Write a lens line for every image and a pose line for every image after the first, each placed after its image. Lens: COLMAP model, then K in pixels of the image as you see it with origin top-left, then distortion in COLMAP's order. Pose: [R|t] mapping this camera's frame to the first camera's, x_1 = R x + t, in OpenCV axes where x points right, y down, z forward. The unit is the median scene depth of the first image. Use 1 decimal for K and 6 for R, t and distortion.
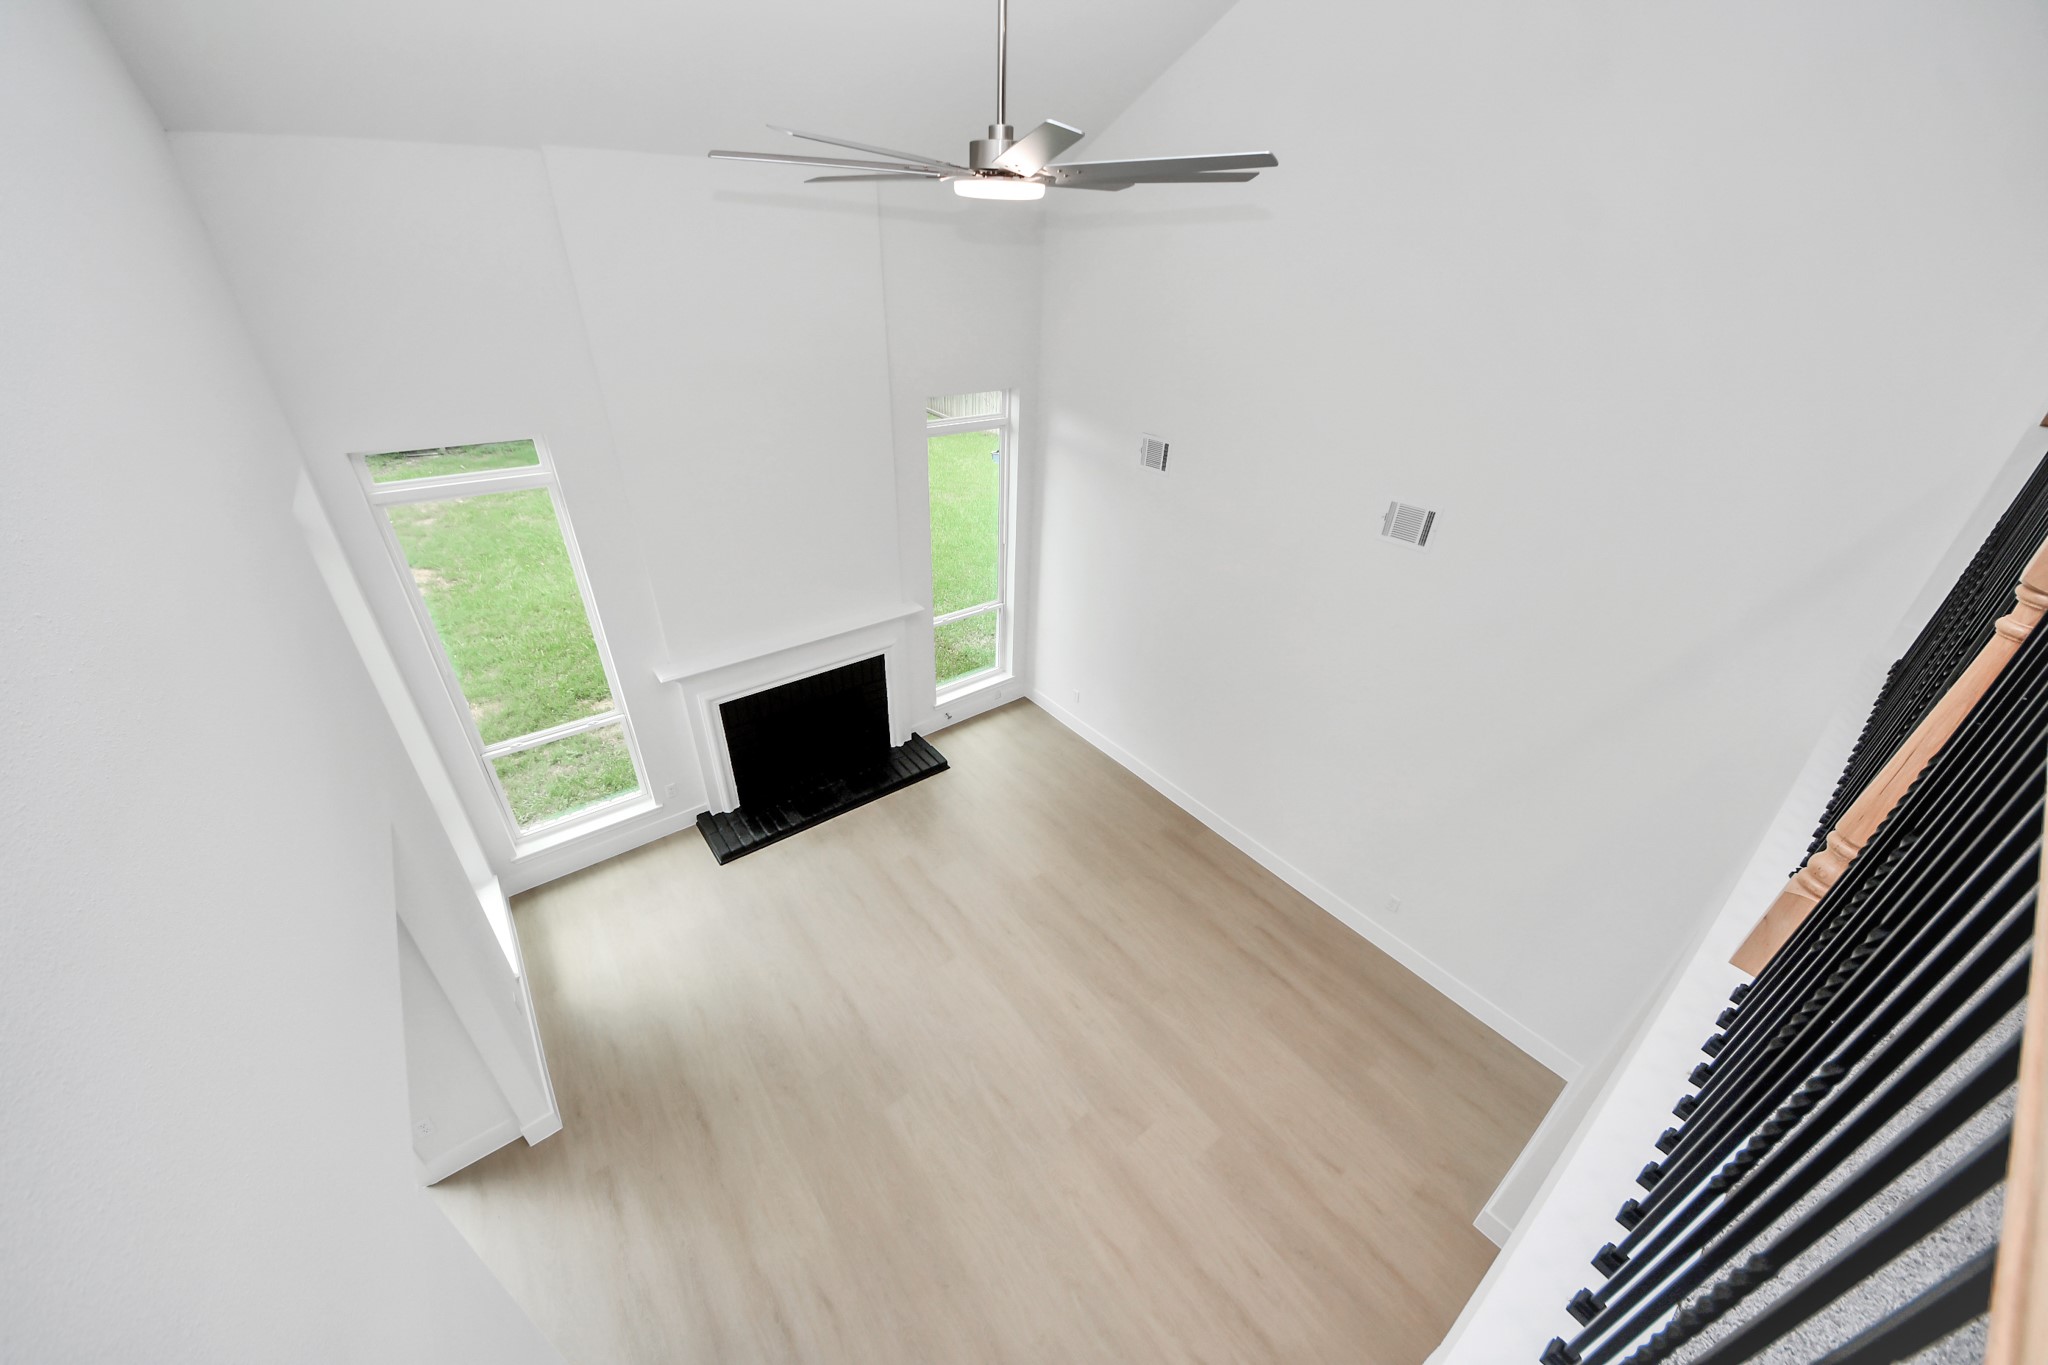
lens RADIAL K [[746.0, 0, 1018.7], [0, 746.0, 644.0], [0, 0, 1]] dist [0.000458, -0.005853]
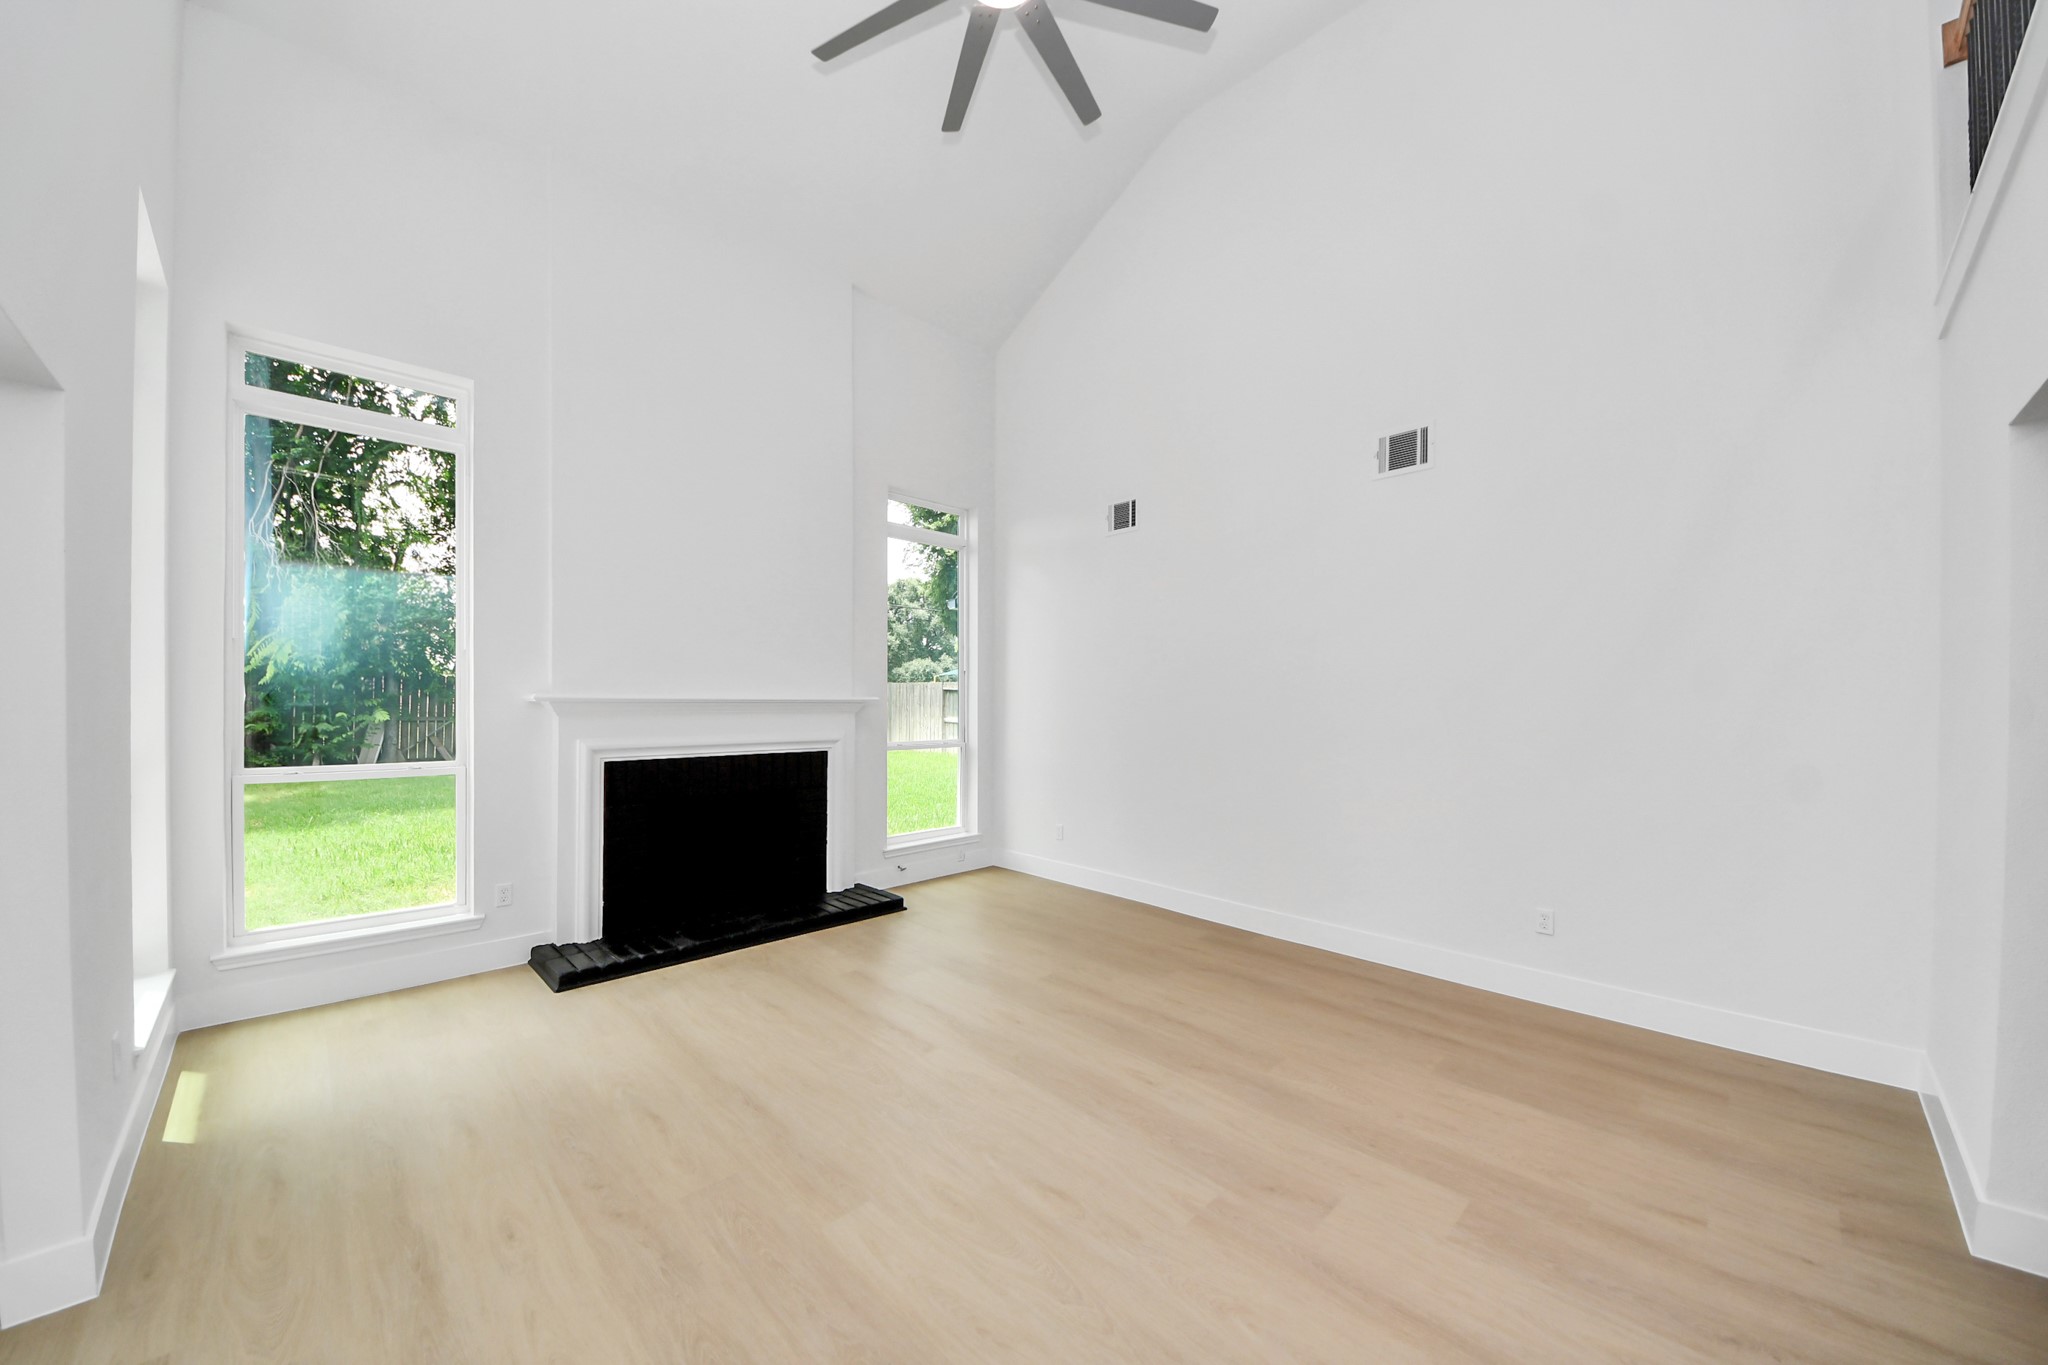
lens RADIAL K [[746.0, 0, 1021.4], [0, 746.0, 666.9], [0, 0, 1]] dist [0.000458, -0.005853]
pose [[0.992786, -0.019539, 0.118300, -0.073215], [0.077405, 0.857940, -0.507885, 0.415226], [-0.091571, 0.513378, 0.853263, 0.274434]]
